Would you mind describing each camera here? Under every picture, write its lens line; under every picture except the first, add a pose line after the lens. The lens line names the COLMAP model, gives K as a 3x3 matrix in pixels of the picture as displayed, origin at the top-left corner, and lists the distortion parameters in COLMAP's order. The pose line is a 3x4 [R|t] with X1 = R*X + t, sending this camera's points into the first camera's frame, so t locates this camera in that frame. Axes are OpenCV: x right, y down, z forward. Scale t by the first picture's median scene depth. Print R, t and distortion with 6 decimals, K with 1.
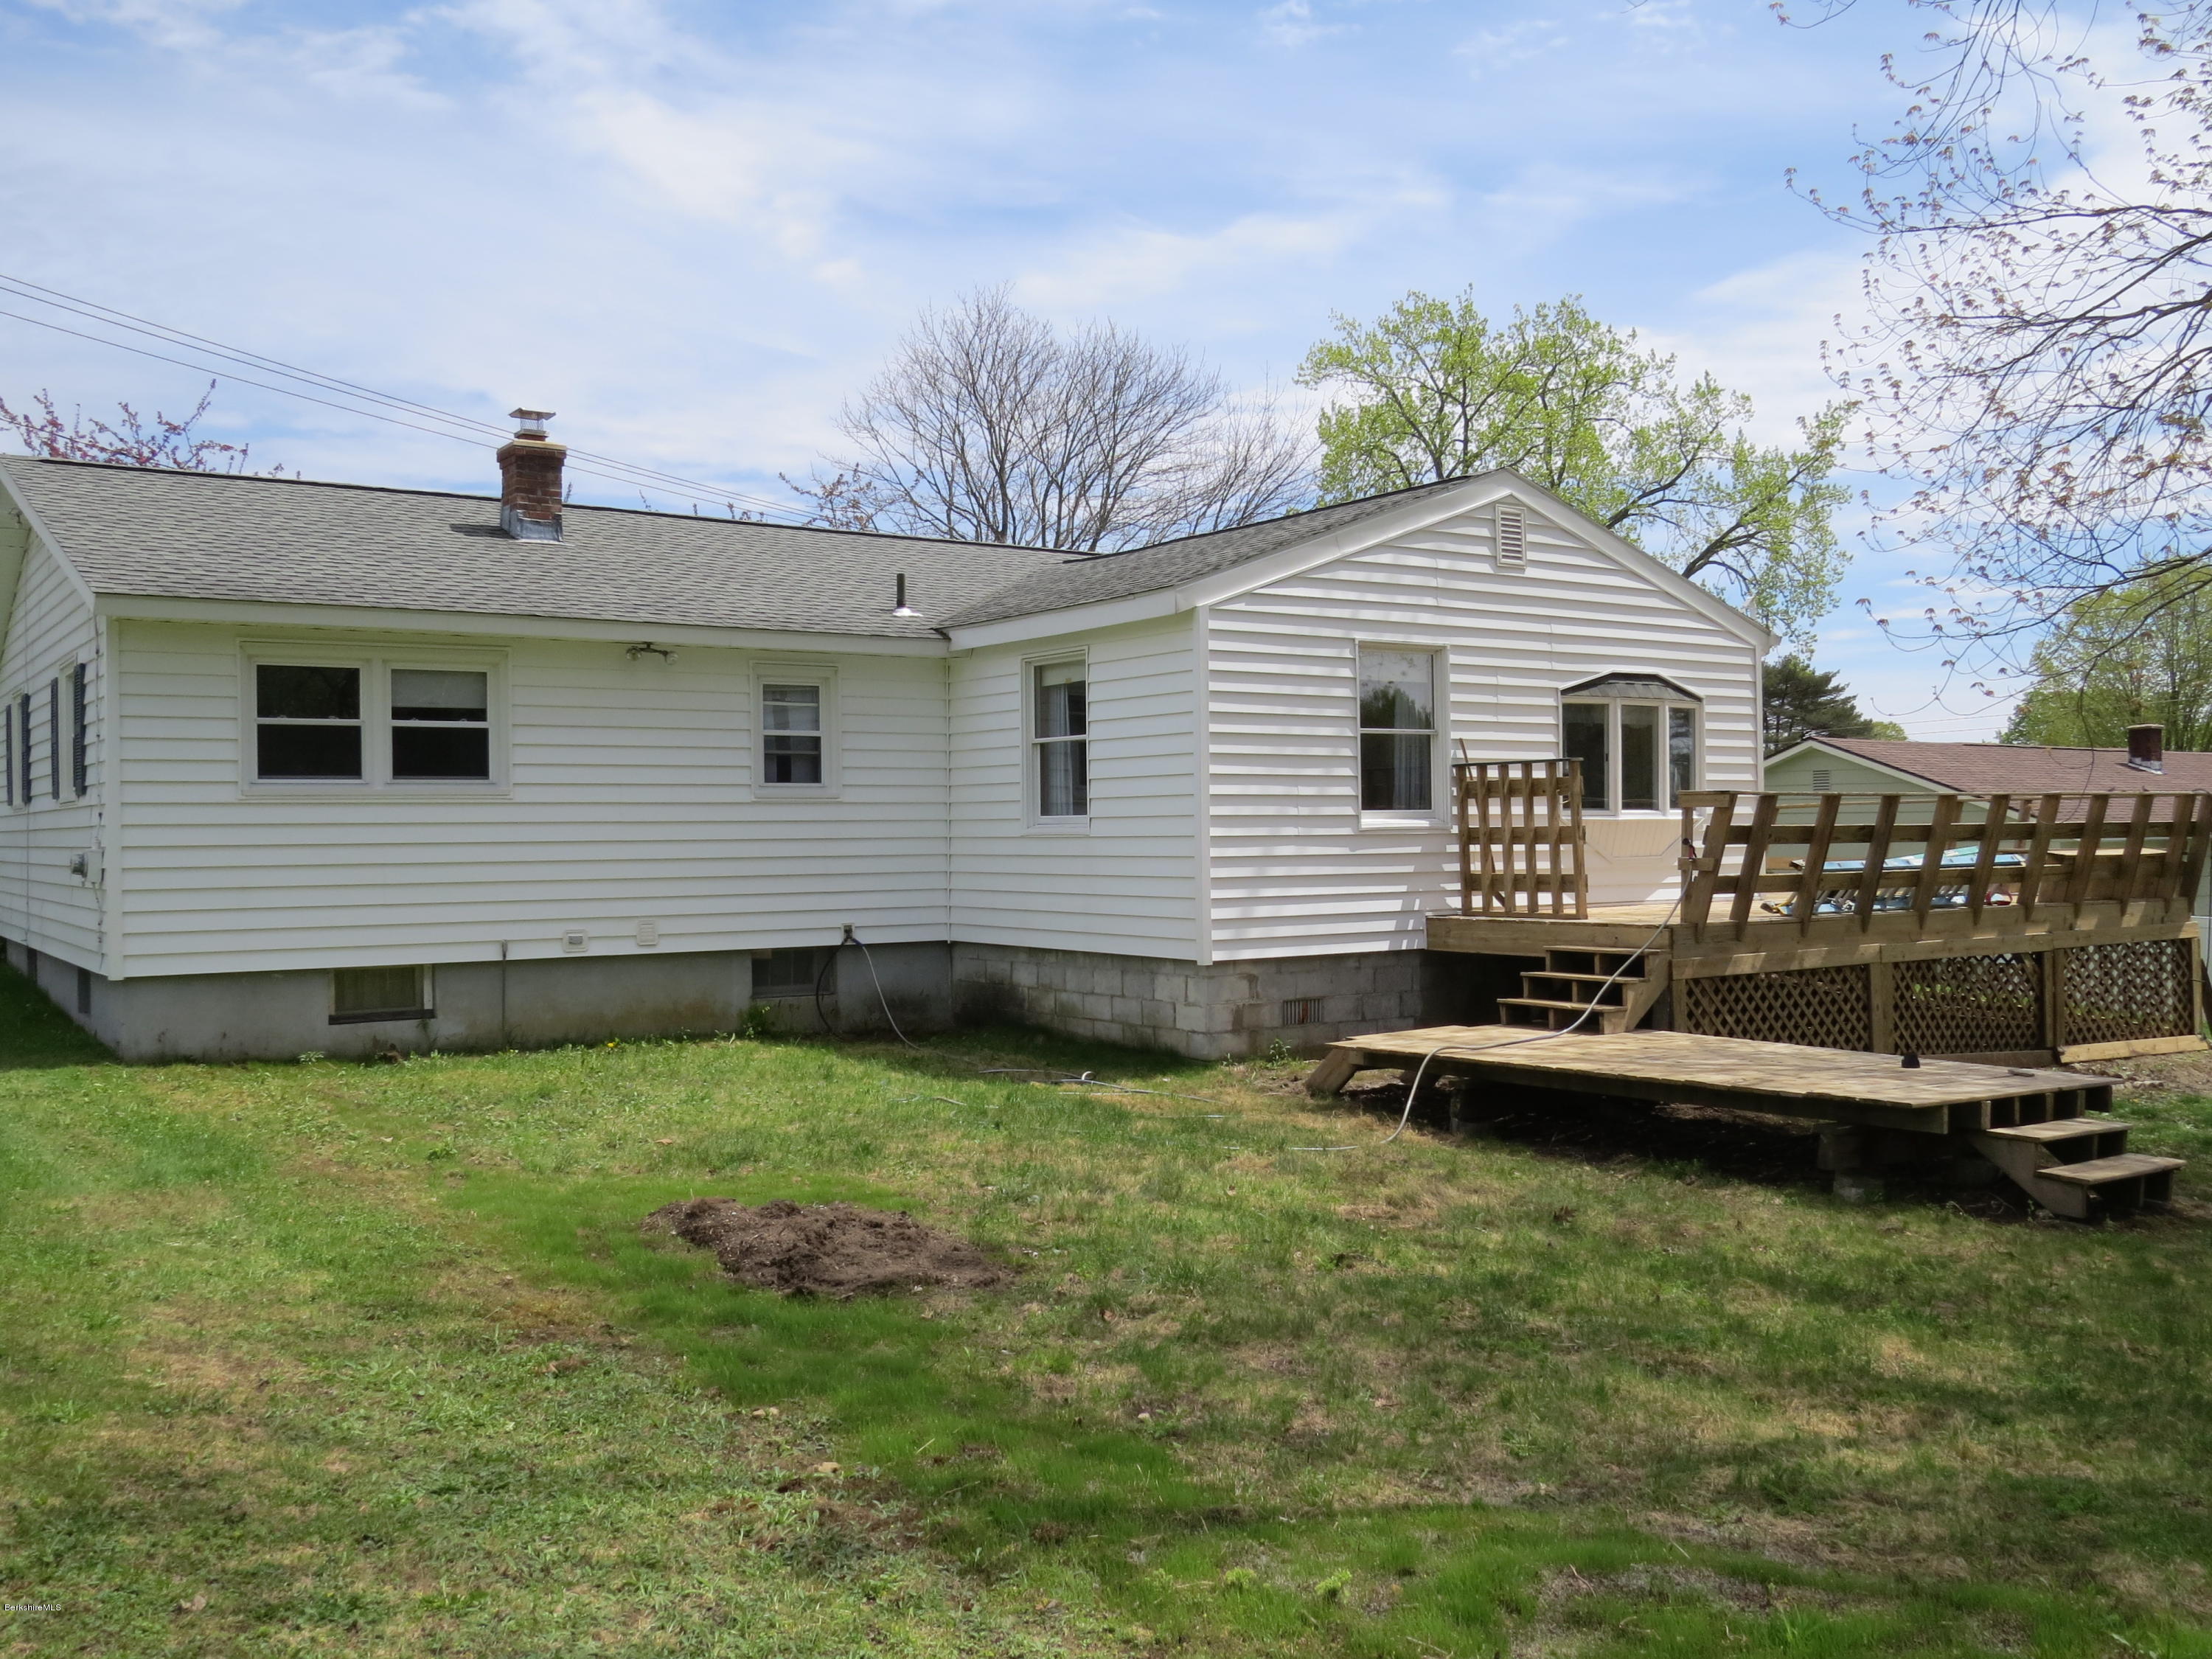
lens RADIAL K [[1965.6, 0, 1106.3], [0, 1965.6, 832.3], [0, 0, 1]] dist [-0.060269, -0.001908]
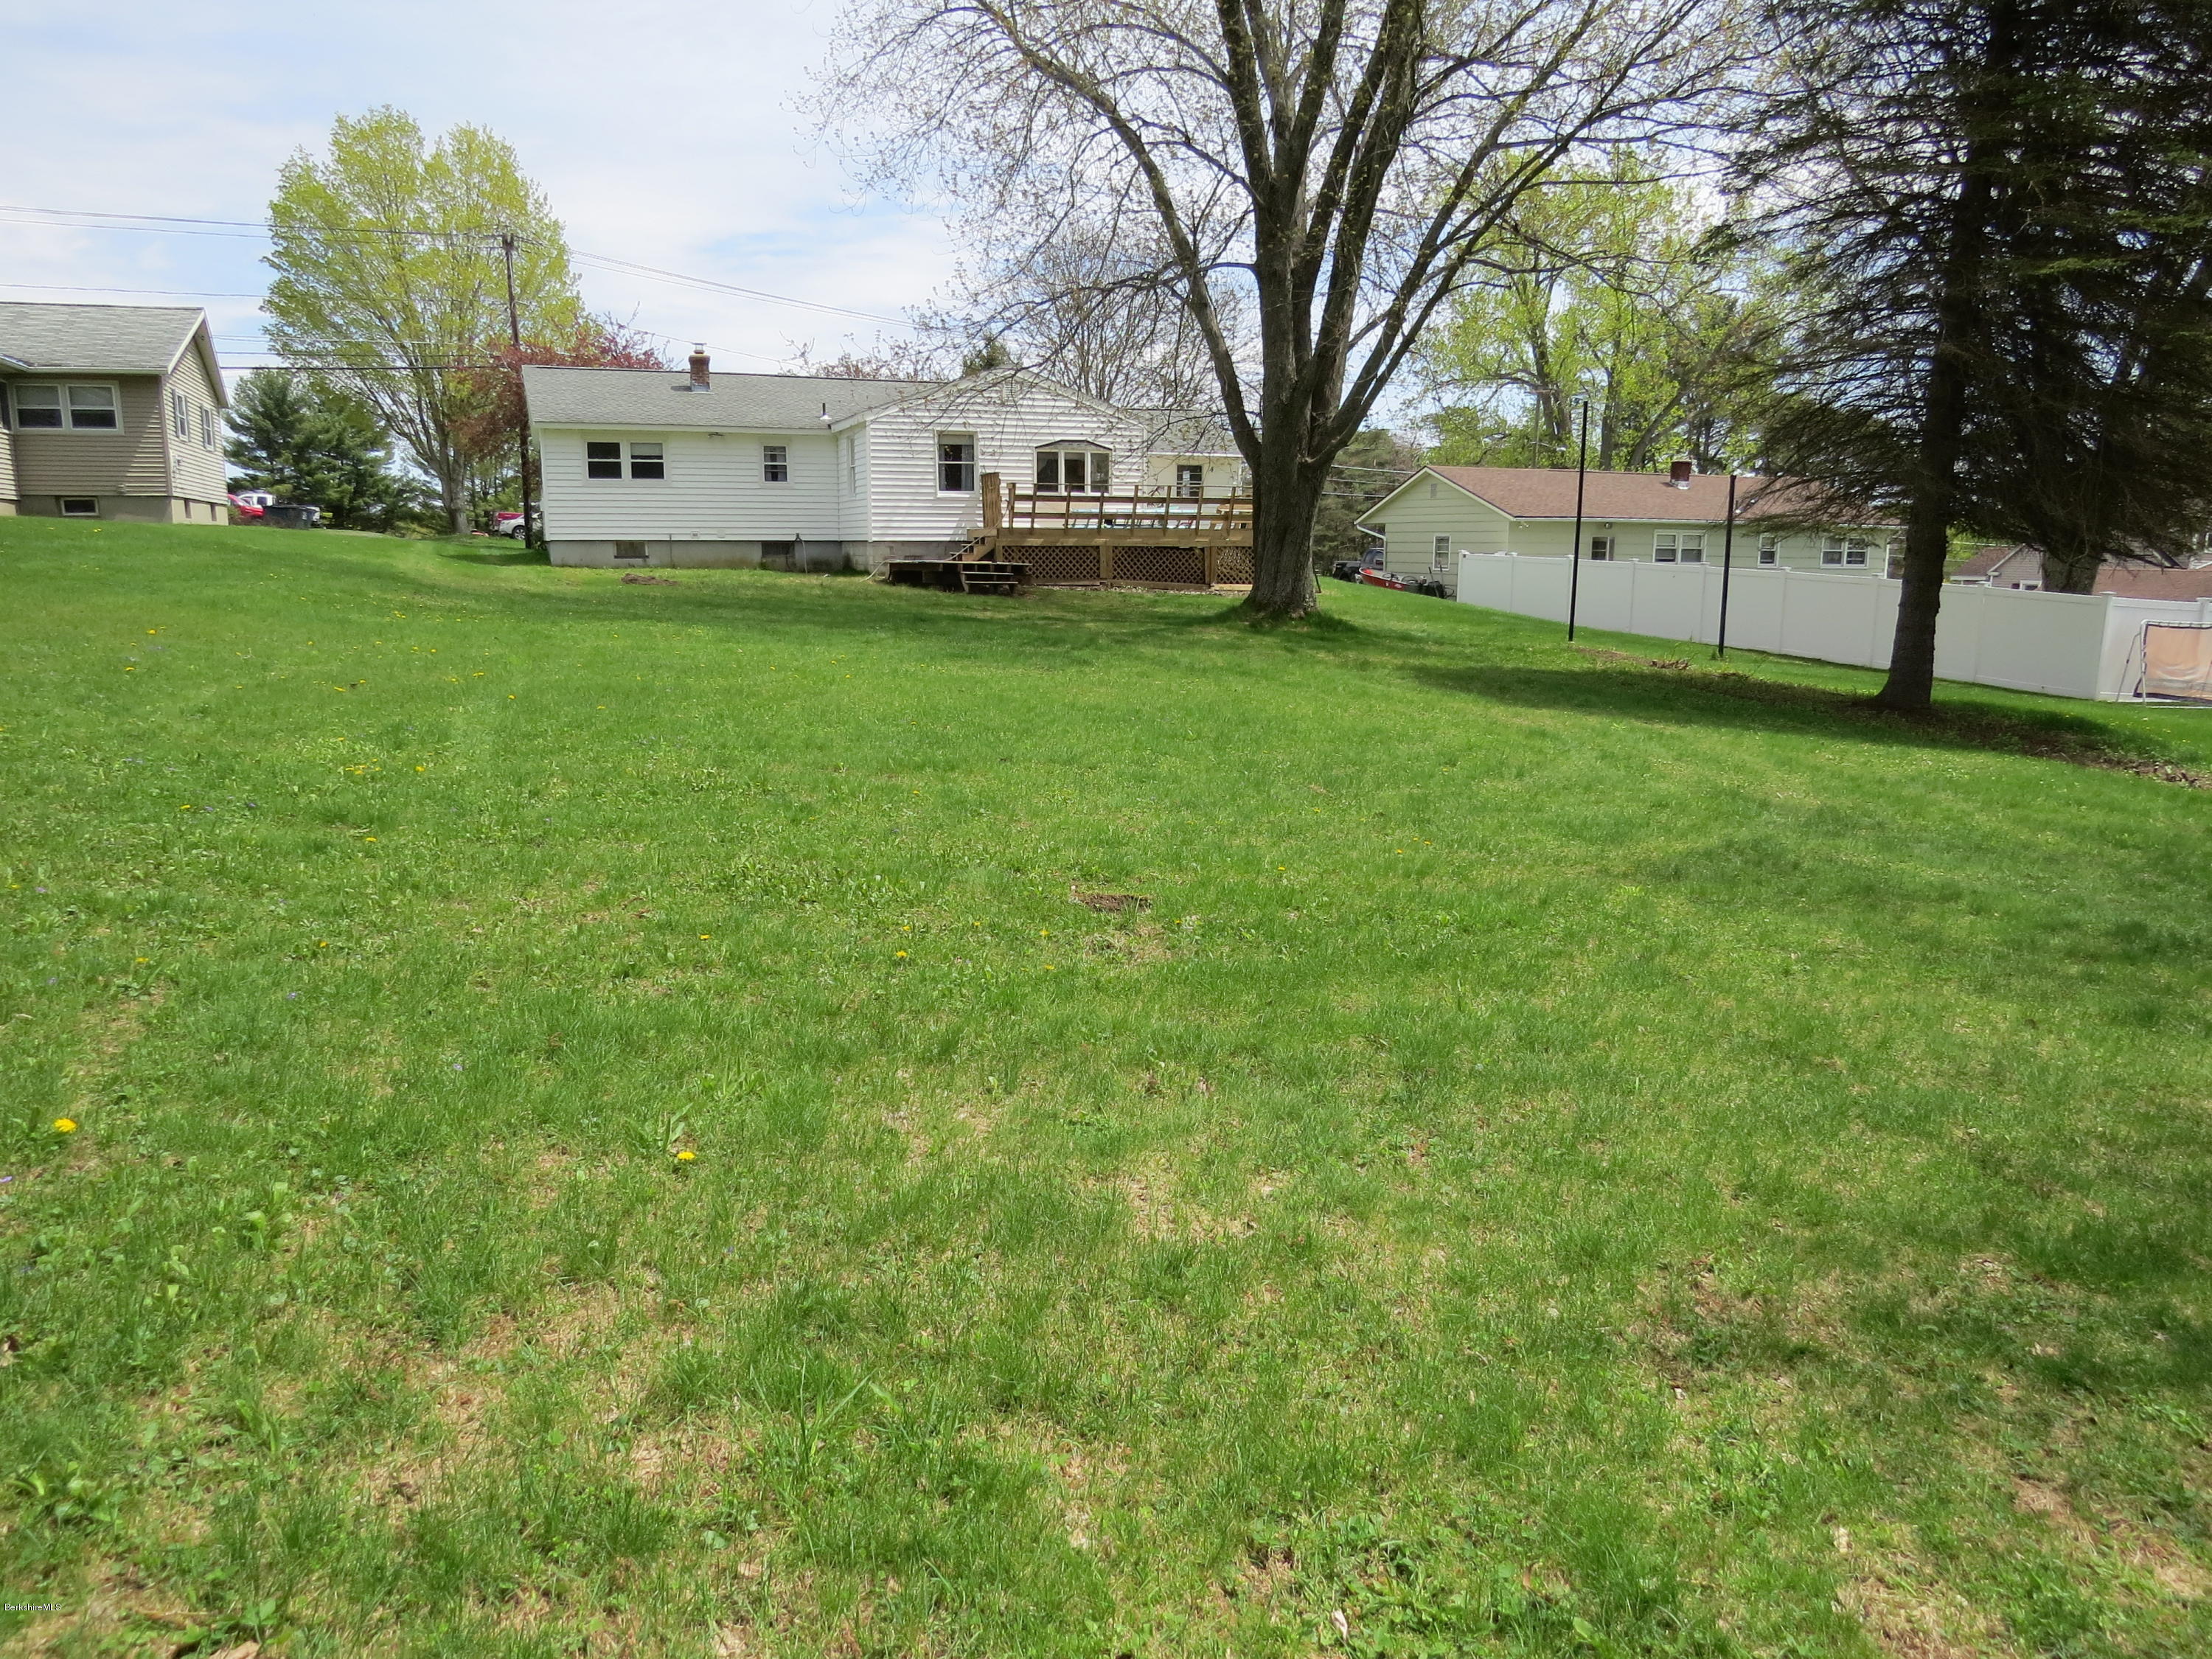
lens RADIAL K [[1572.8, 0, 1104.6], [0, 1572.8, 828.9], [0, 0, 1]] dist [-0.037576, 0.023507]
pose [[0.971132, 0.055118, -0.232089, 0.912108], [-0.013354, 0.983976, 0.177802, 0.063644], [0.238170, -0.169570, 0.956306, -1.214242]]
